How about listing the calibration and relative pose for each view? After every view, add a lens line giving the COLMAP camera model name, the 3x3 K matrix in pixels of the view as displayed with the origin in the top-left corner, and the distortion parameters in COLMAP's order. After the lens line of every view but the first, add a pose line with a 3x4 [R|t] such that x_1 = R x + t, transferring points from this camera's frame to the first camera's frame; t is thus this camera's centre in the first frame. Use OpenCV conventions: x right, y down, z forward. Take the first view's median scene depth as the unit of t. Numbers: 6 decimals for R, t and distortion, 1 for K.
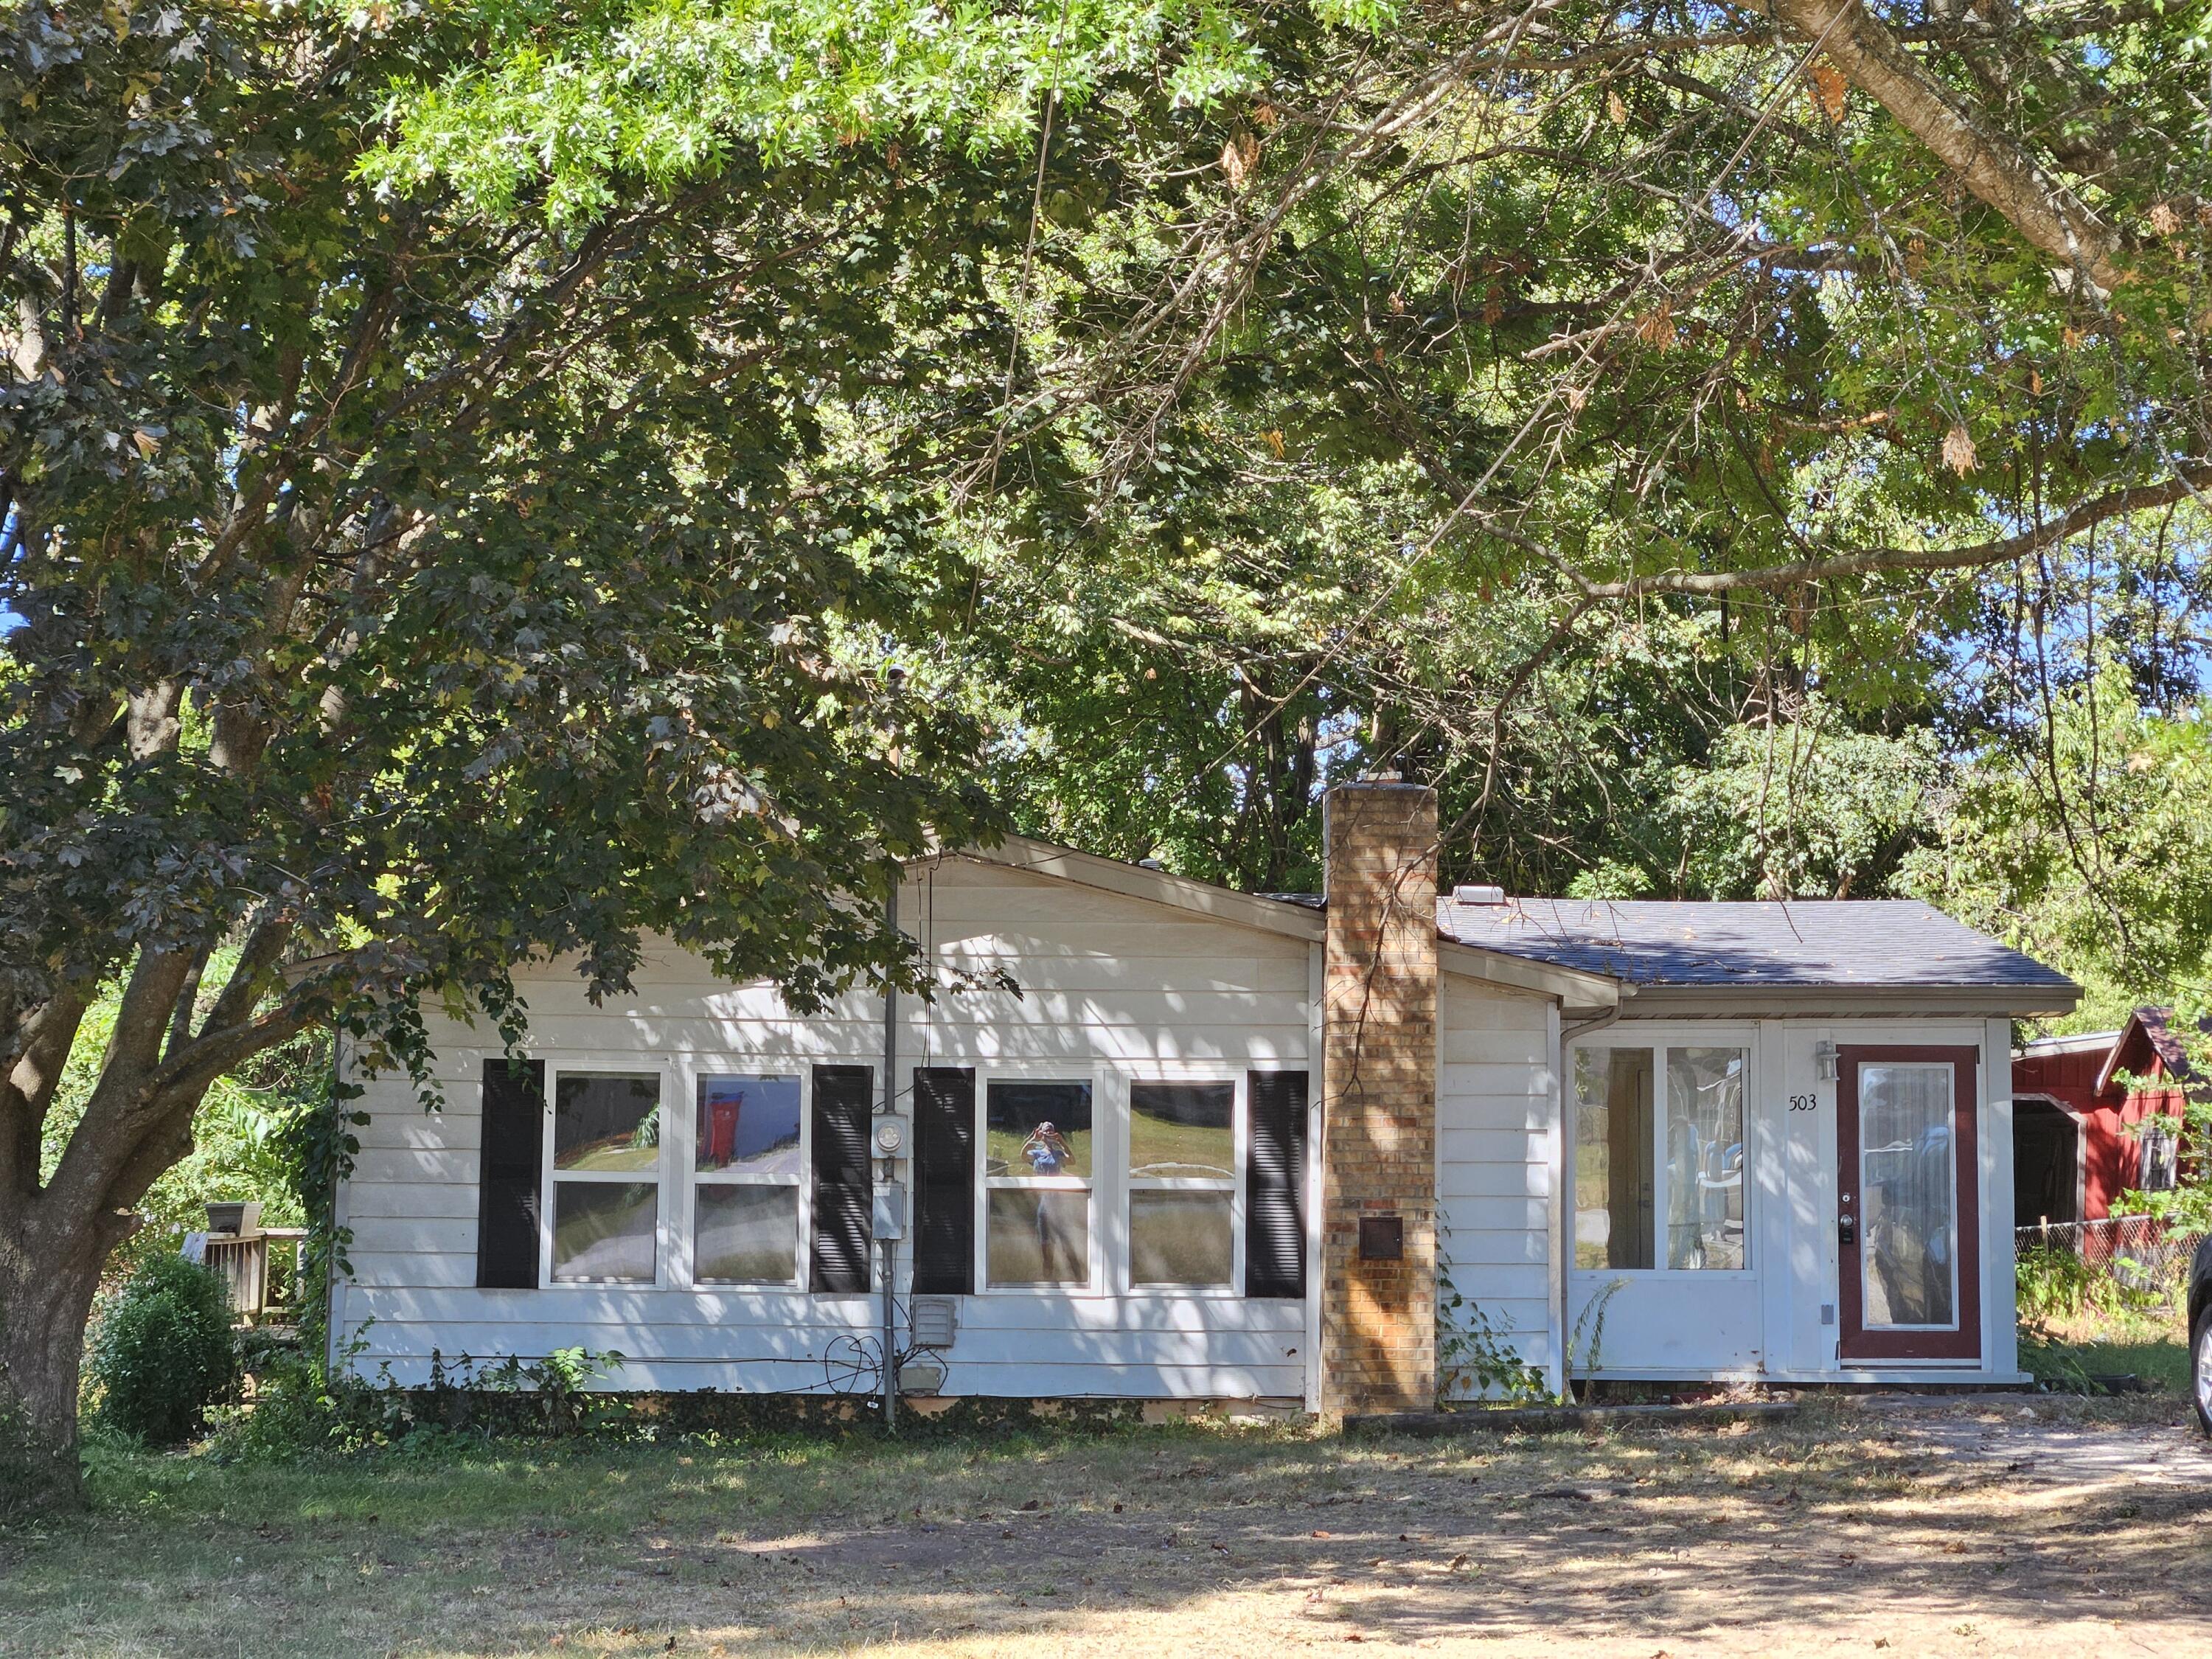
lens RADIAL K [[4397.4, 0, 1108.5], [0, 4397.4, 825.6], [0, 0, 1]] dist [-0.079822, 0.000000]
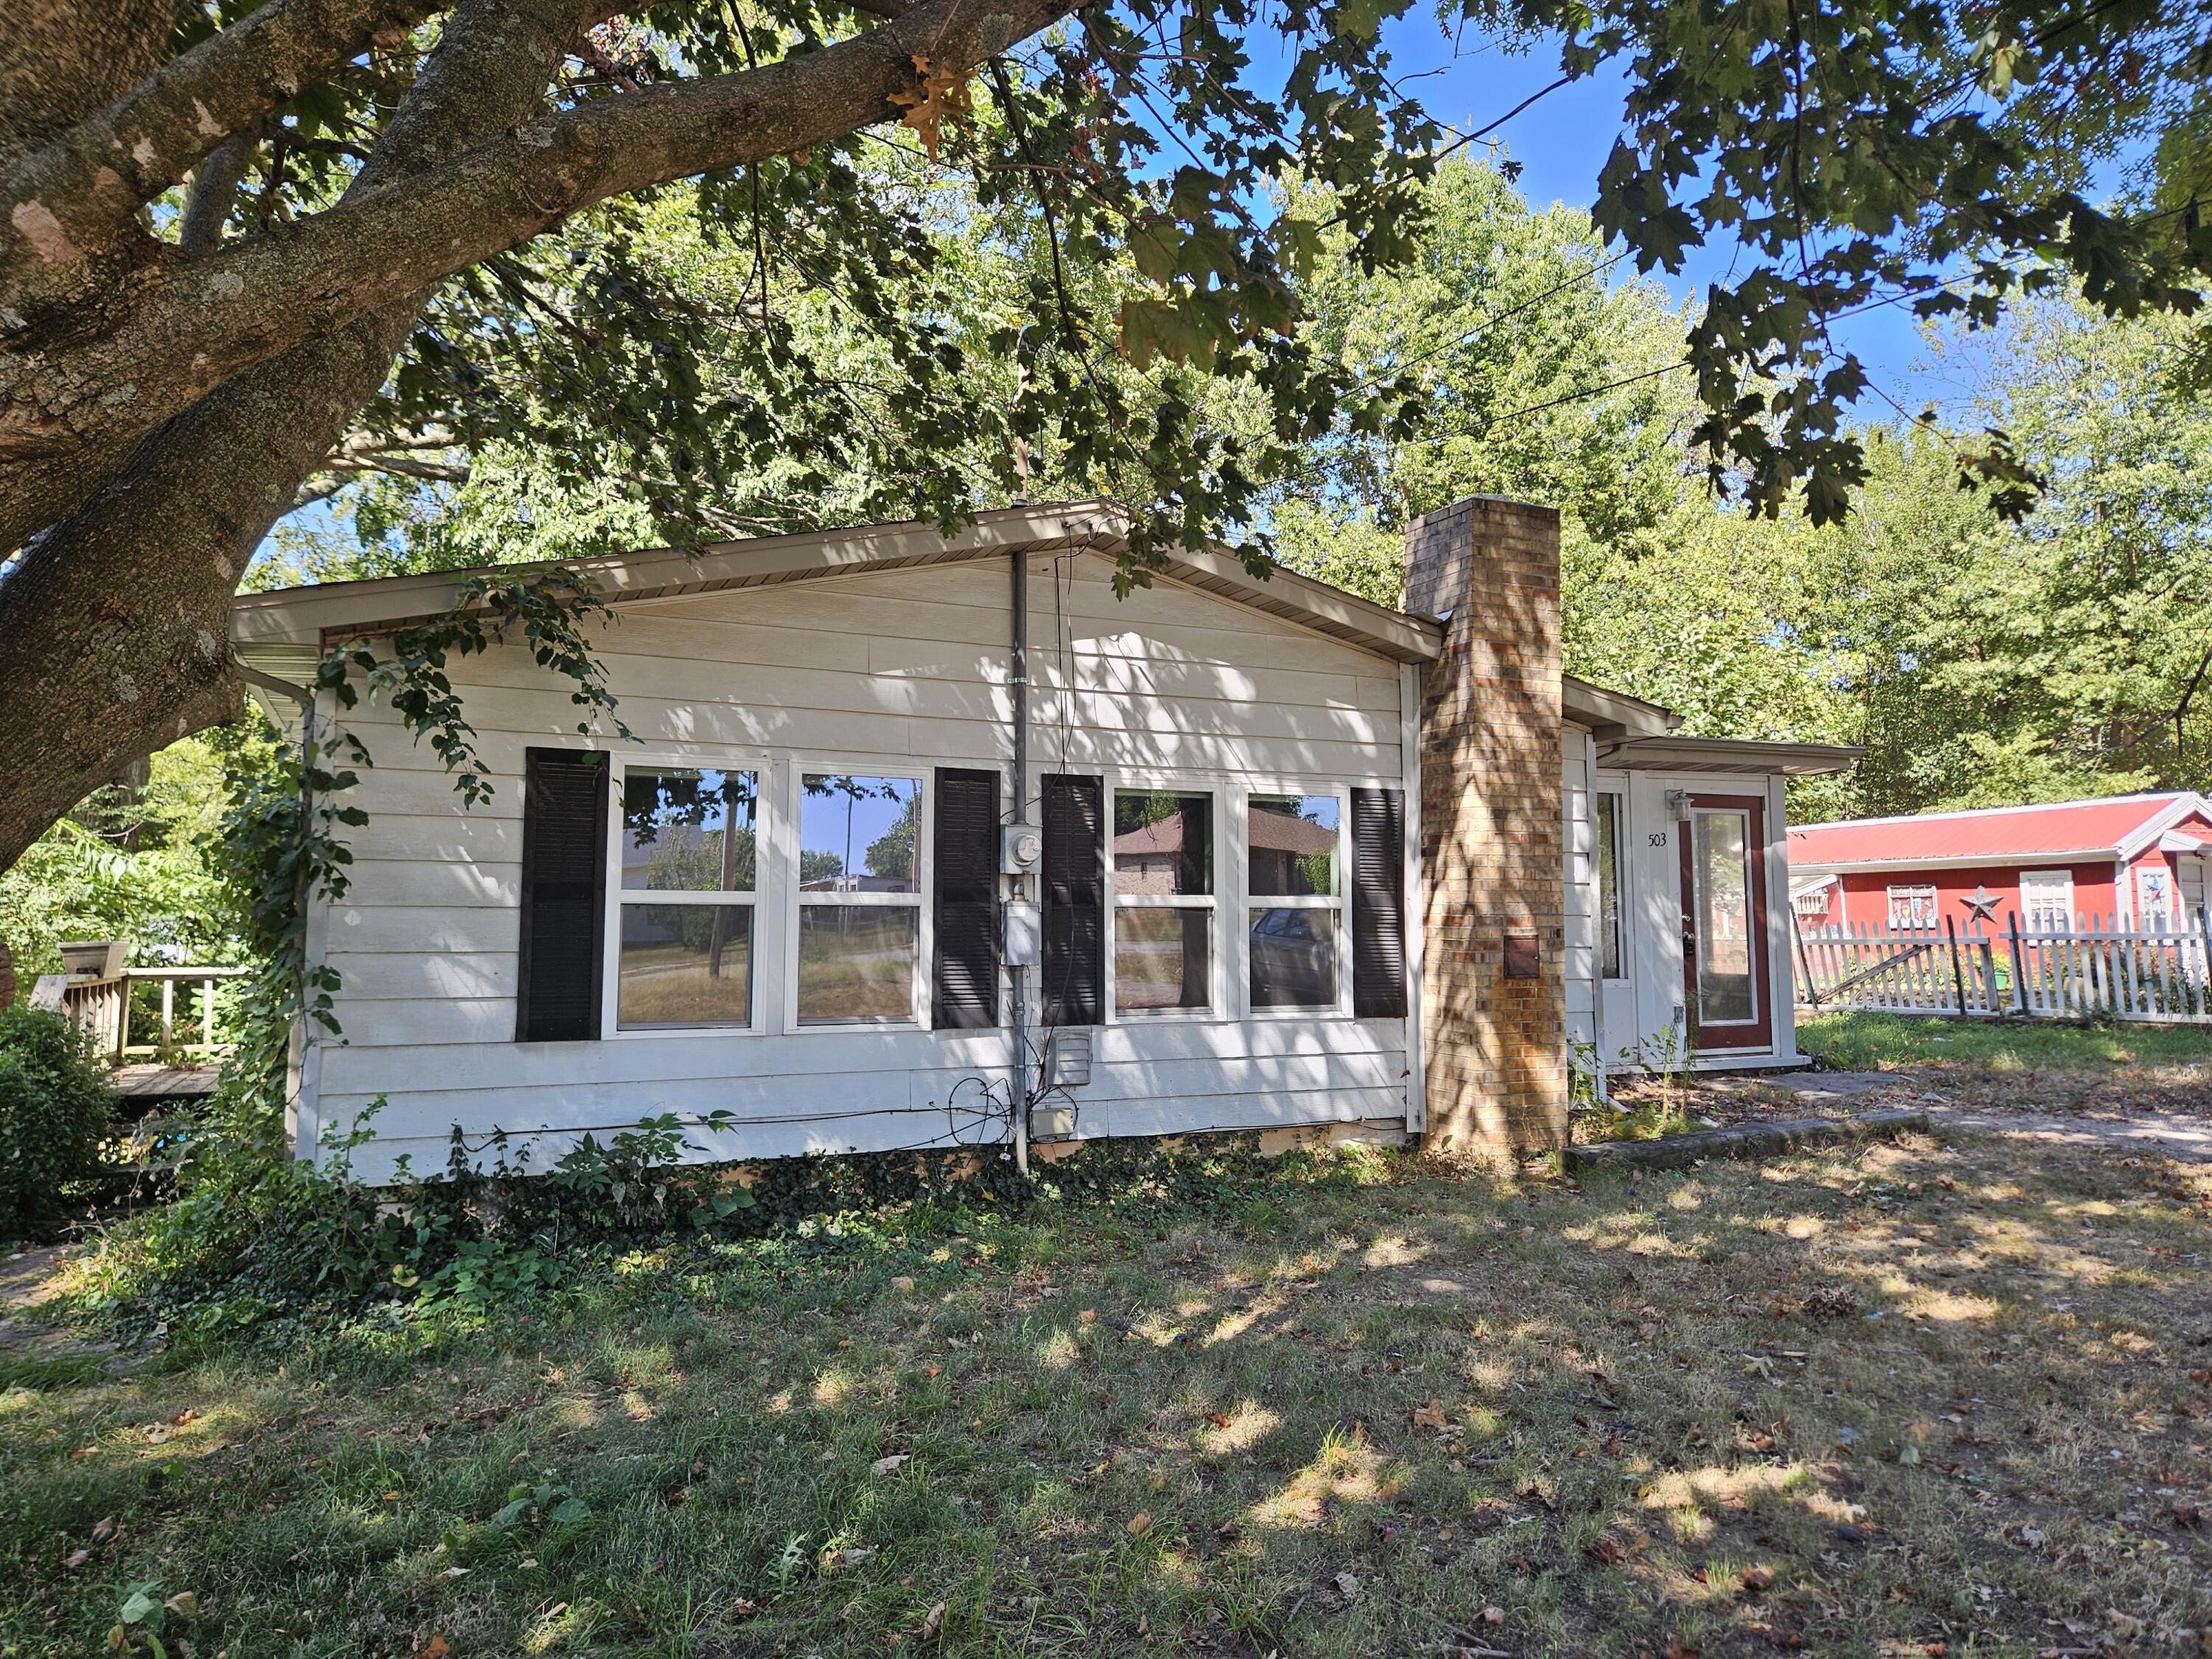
lens RADIAL K [[1495.3, 0, 1099.3], [0, 1495.3, 837.3], [0, 0, 1]] dist [0.029346, -0.011008]
pose [[0.916265, 0.014542, 0.400309, -0.155942], [-0.020106, 0.999751, 0.009703, 0.064882], [-0.400068, -0.016939, 0.916329, 0.717339]]
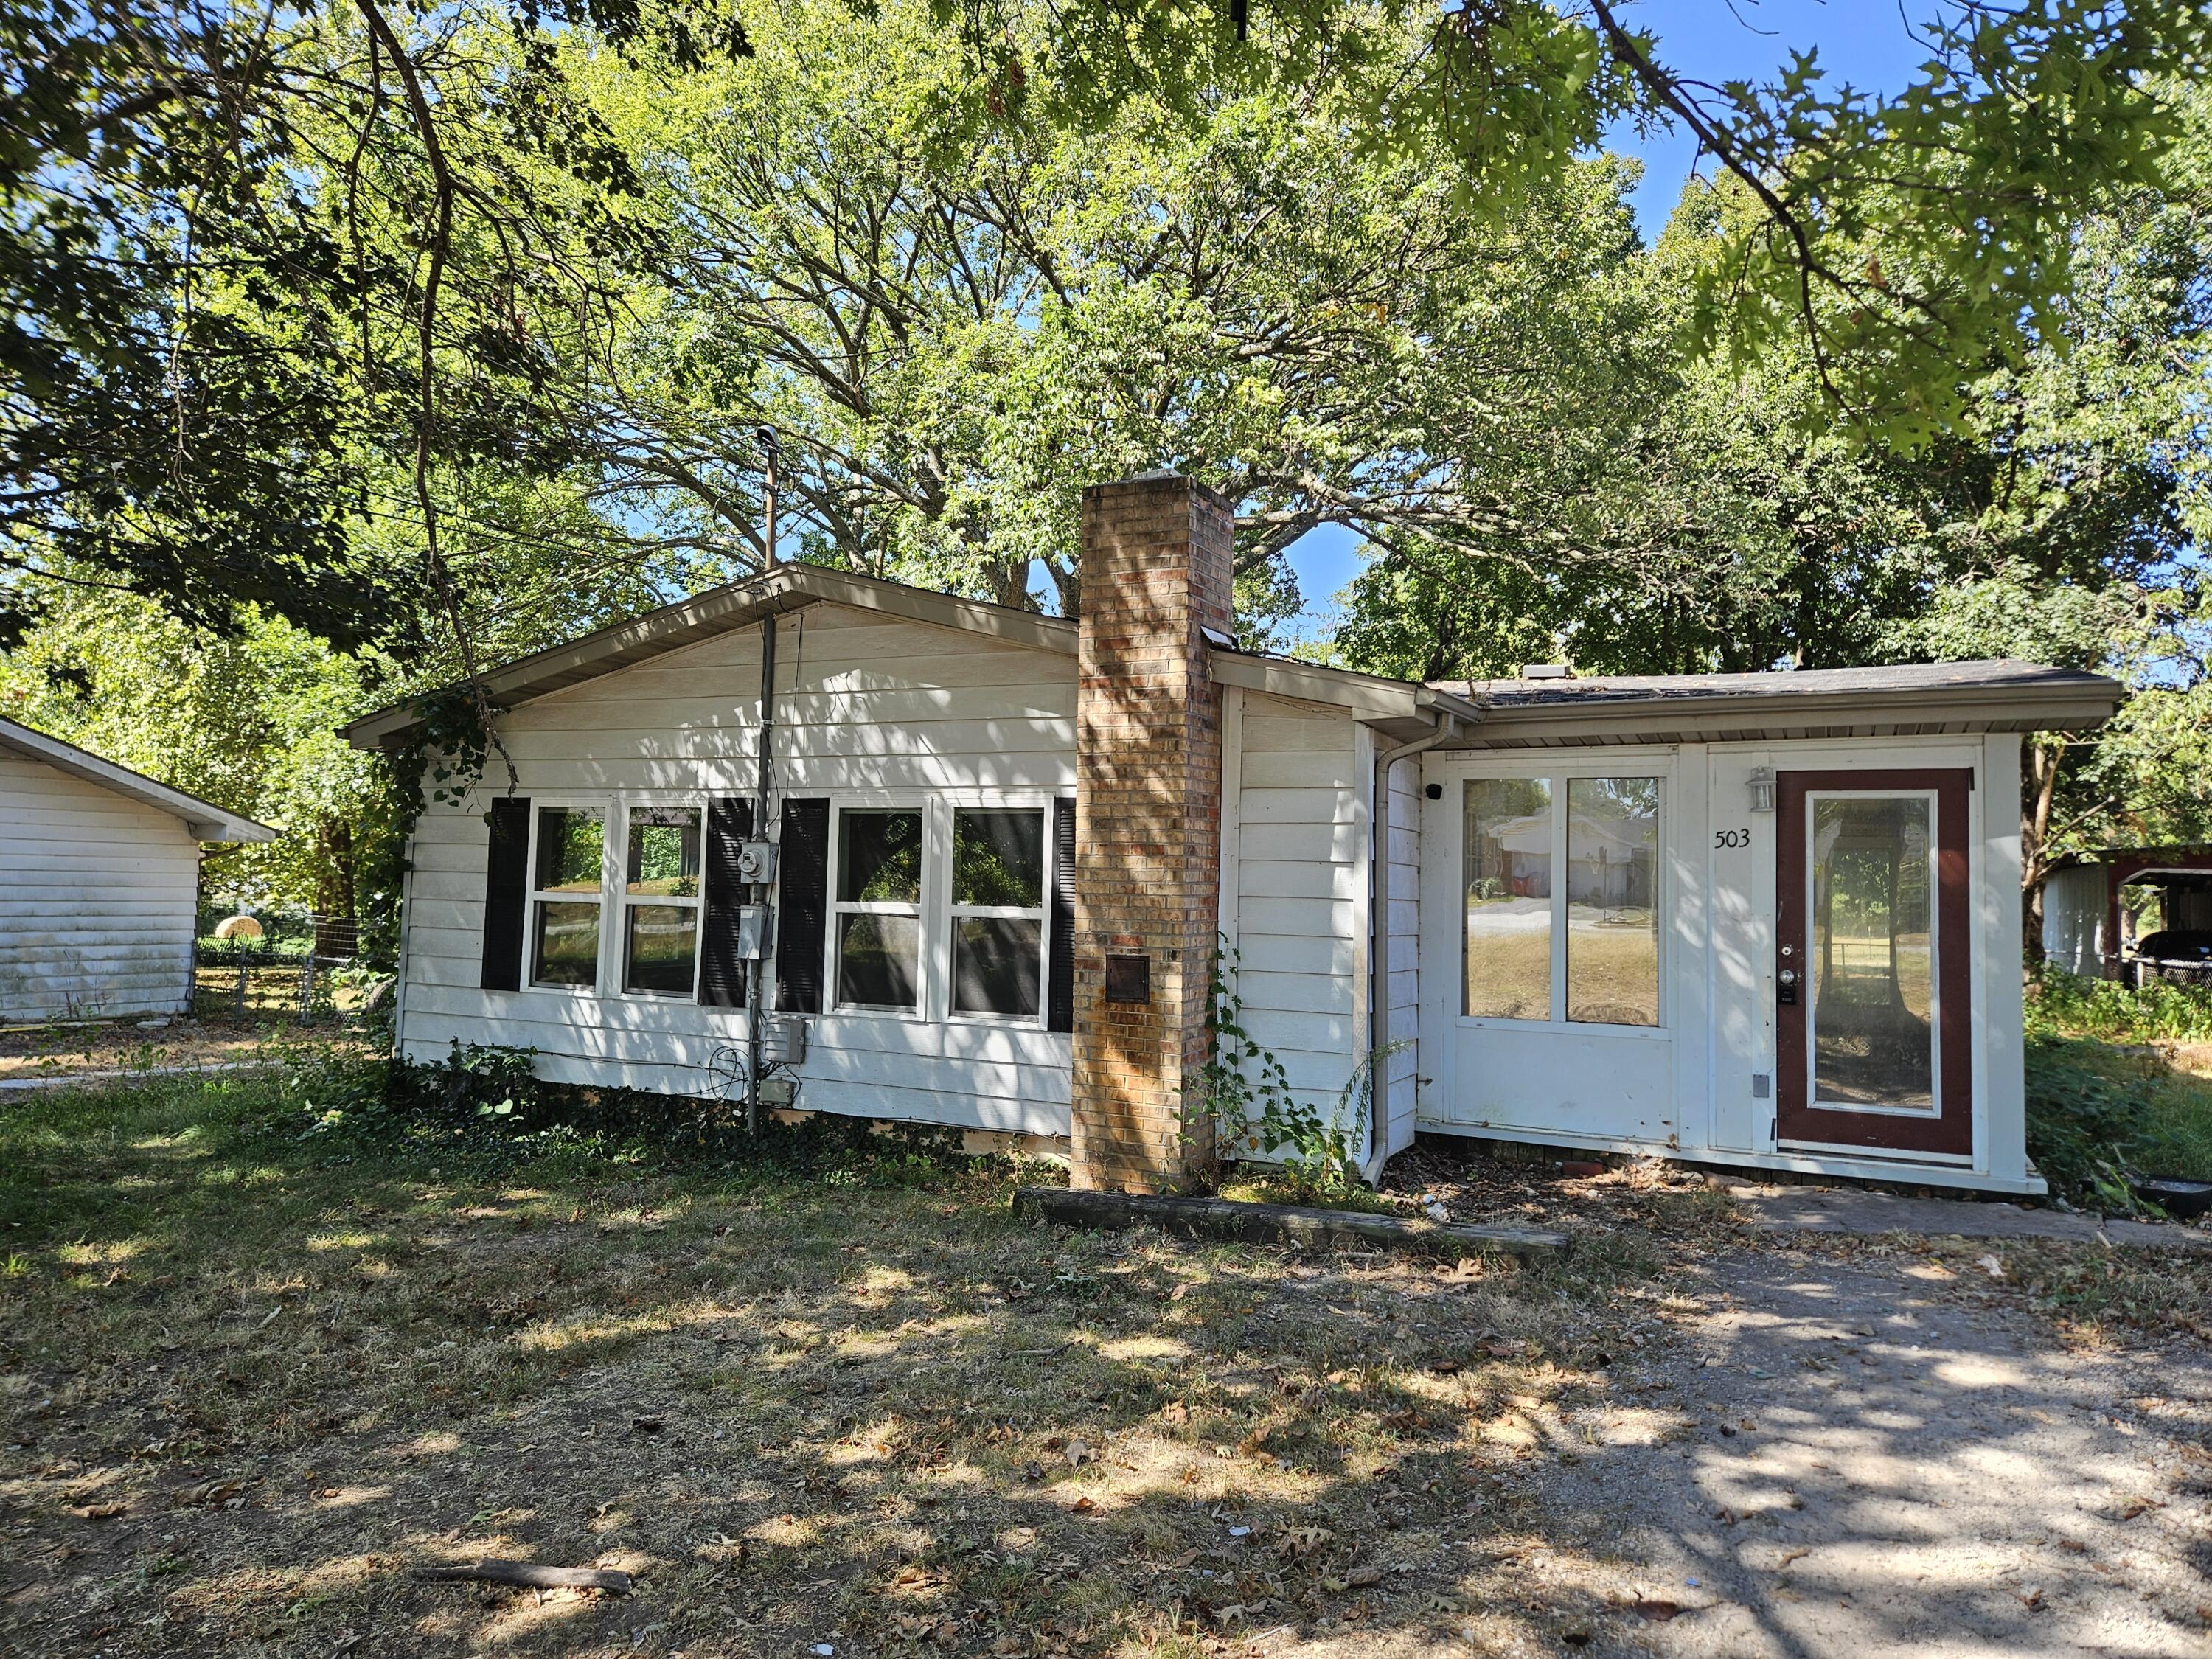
lens RADIAL K [[1495.3, 0, 1095.9], [0, 1495.3, 819.1], [0, 0, 1]] dist [0.029346, -0.011008]
pose [[0.889579, -0.005506, -0.456749, 0.191531], [0.016358, 0.999670, 0.019808, 0.053926], [0.456489, -0.025093, 0.889375, 0.711842]]
